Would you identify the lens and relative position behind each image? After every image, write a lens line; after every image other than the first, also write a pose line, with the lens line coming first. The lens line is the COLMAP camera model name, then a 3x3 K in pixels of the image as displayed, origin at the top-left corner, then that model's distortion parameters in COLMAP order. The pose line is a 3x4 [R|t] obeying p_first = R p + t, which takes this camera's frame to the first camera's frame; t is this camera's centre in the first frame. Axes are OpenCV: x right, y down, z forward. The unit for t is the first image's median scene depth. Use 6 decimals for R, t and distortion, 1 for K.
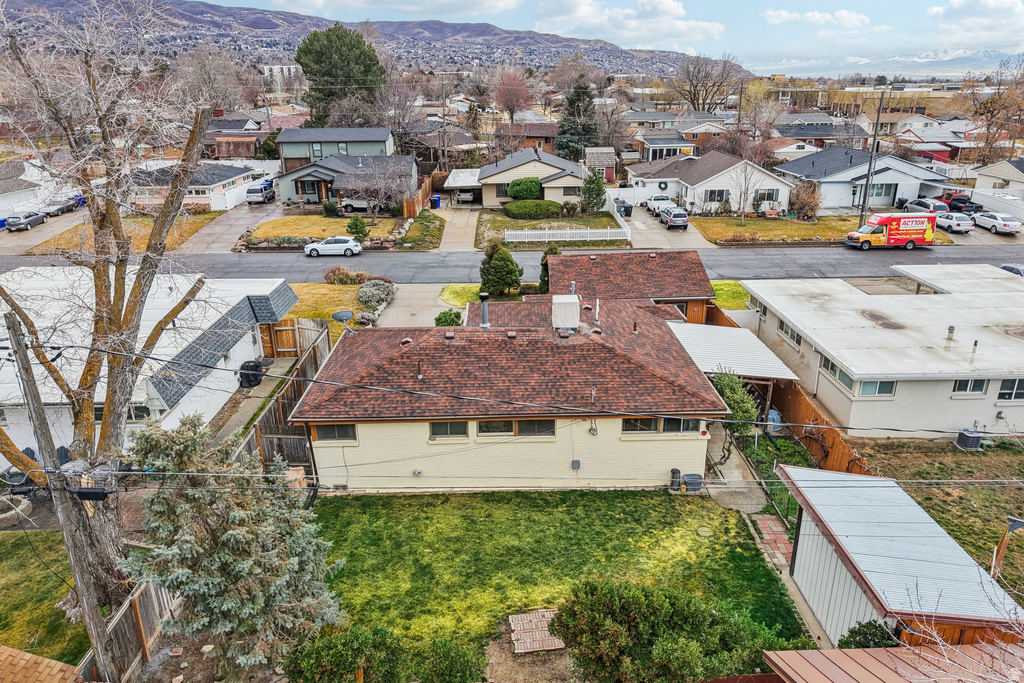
lens RADIAL K [[698.1, 0, 515.2], [0, 698.1, 339.0], [0, 0, 1]] dist [0.010747, -0.005591]
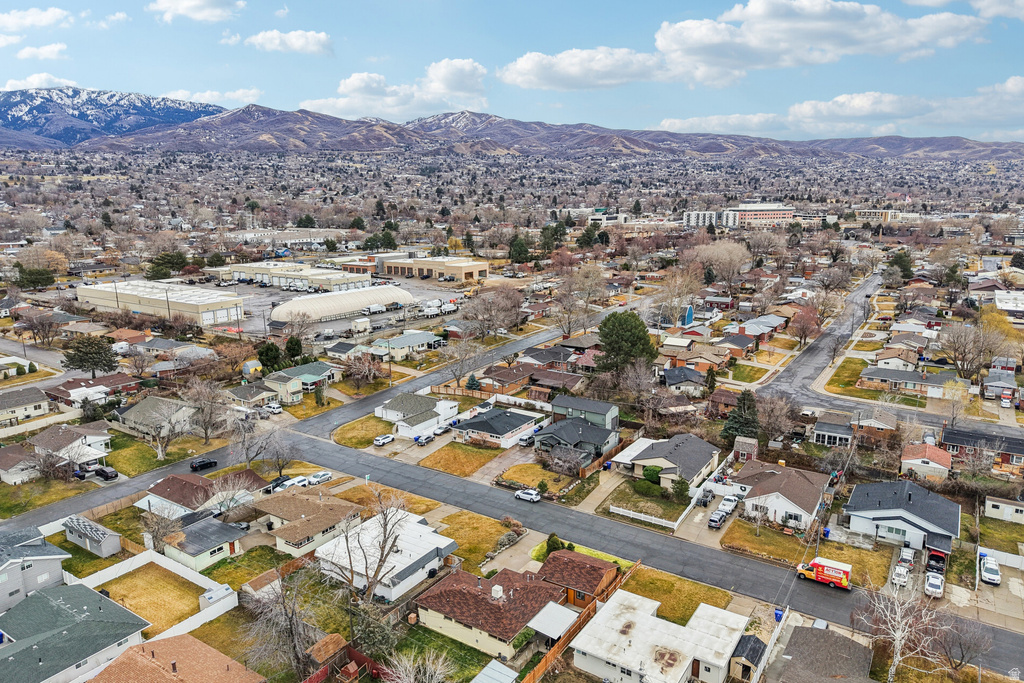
lens RADIAL K [[686.2, 0, 515.0], [0, 686.2, 344.5], [0, 0, 1]] dist [0.025956, -0.023568]
pose [[0.827113, 0.125946, -0.547743, 0.708407], [-0.197688, 0.977486, -0.073757, -0.381506], [0.526122, 0.169287, 0.833389, -0.729383]]
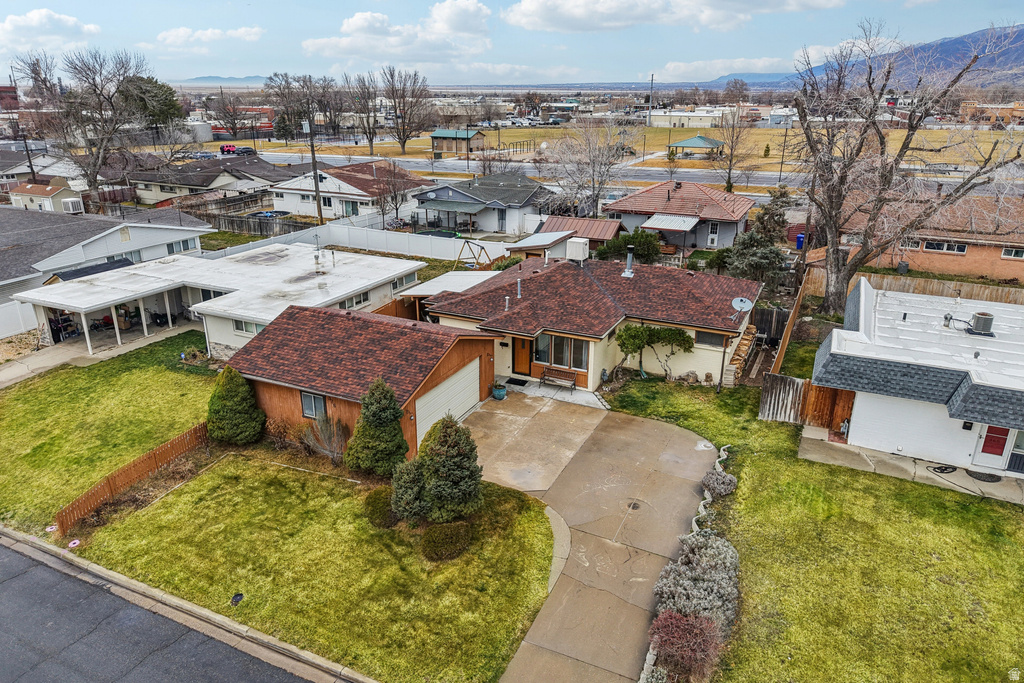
lens RADIAL K [[691.7, 0, 513.9], [0, 691.7, 341.1], [0, 0, 1]] dist [0.028308, -0.026457]
pose [[-0.890828, -0.152989, 0.427807, -0.184339], [0.159578, 0.776254, 0.609889, -0.321605], [-0.425393, 0.611575, -0.667095, 0.871562]]
